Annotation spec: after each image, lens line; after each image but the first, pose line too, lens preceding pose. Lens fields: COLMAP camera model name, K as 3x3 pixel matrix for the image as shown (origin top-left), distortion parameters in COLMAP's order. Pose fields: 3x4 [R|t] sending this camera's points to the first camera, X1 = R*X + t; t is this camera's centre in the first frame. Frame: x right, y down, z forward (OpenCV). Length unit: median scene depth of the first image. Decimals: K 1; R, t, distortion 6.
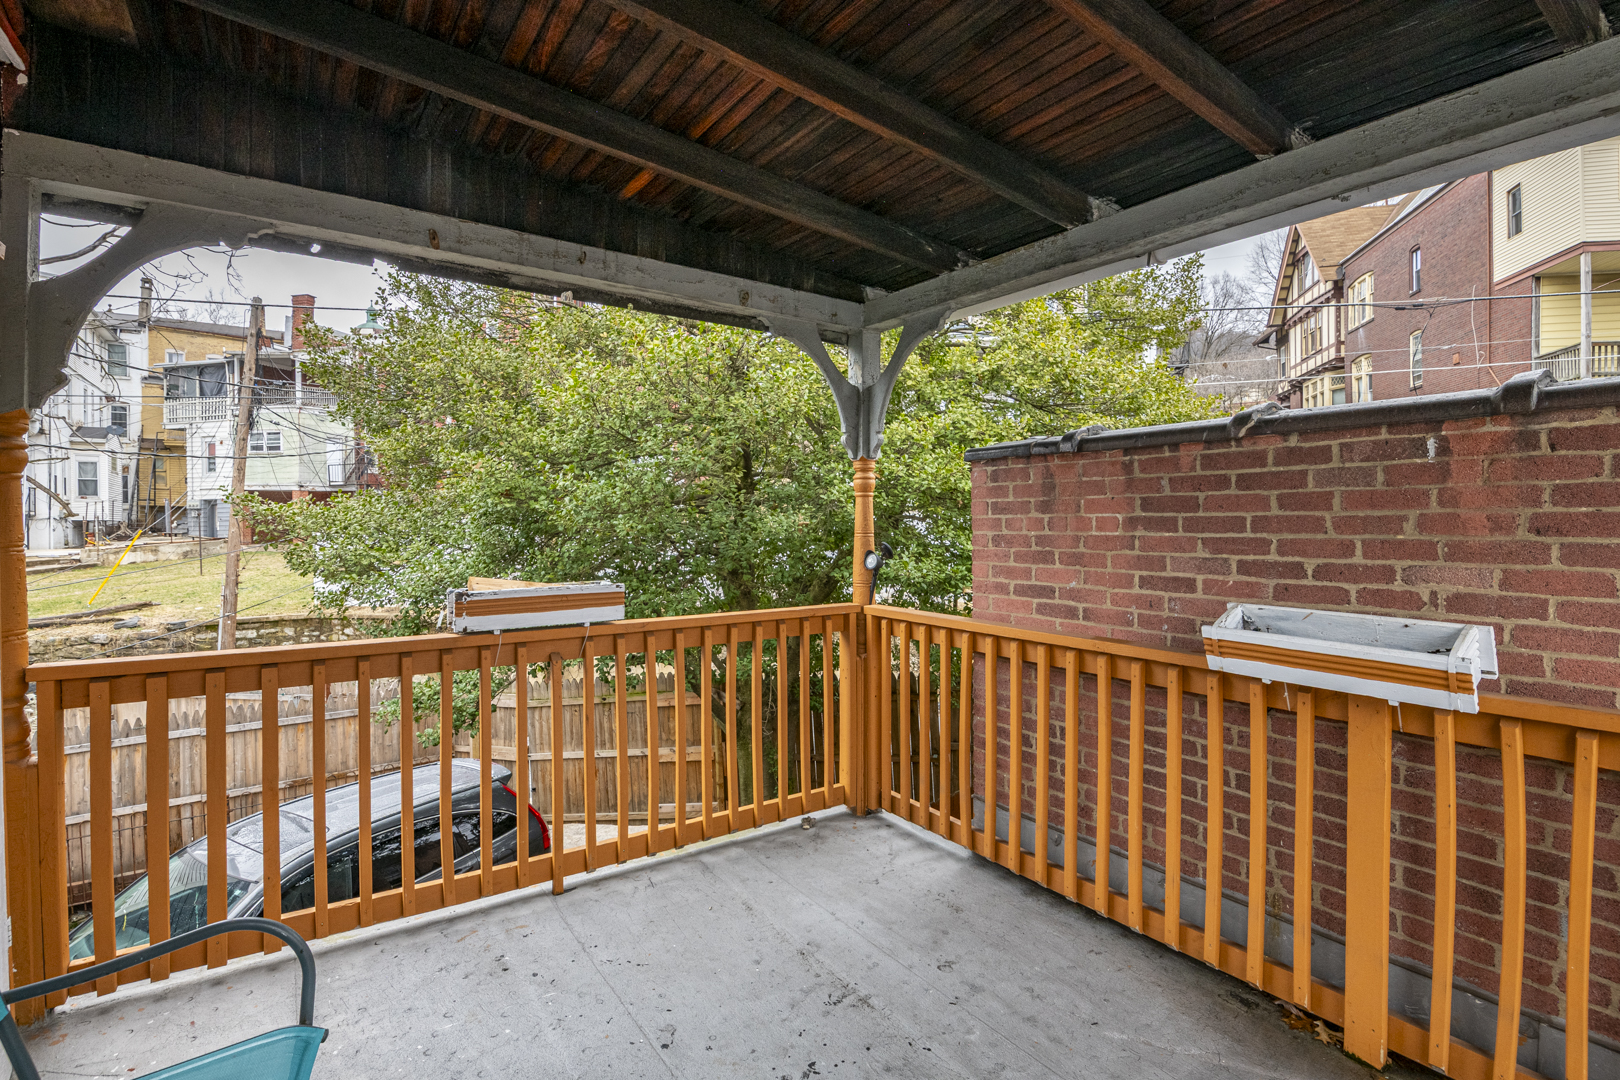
lens RADIAL K [[735.3, 0, 795.7], [0, 735.3, 531.1], [0, 0, 1]] dist [0.000234, -0.002307]
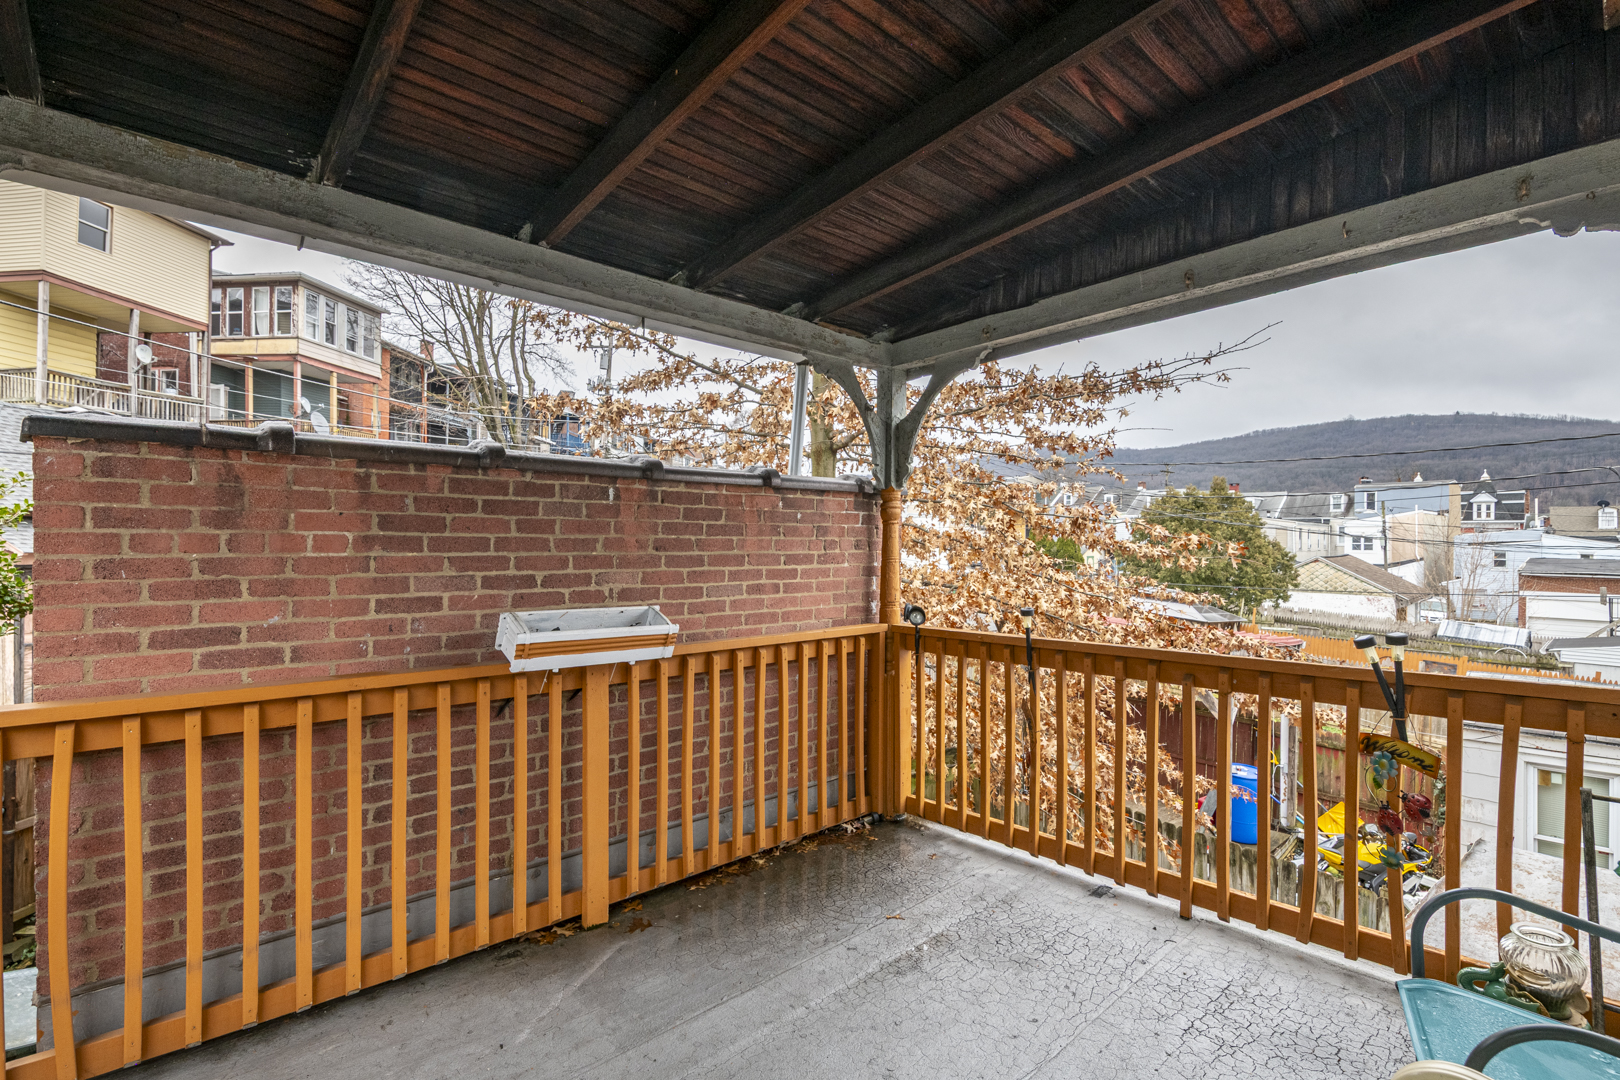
lens RADIAL K [[735.3, 0, 794.7], [0, 735.3, 547.1], [0, 0, 1]] dist [0.000234, -0.002307]
pose [[-0.099907, -0.000874, 0.994996, -0.549579], [0.007821, 0.999968, 0.001664, -0.003013], [-0.994966, 0.007948, -0.099897, 0.622015]]
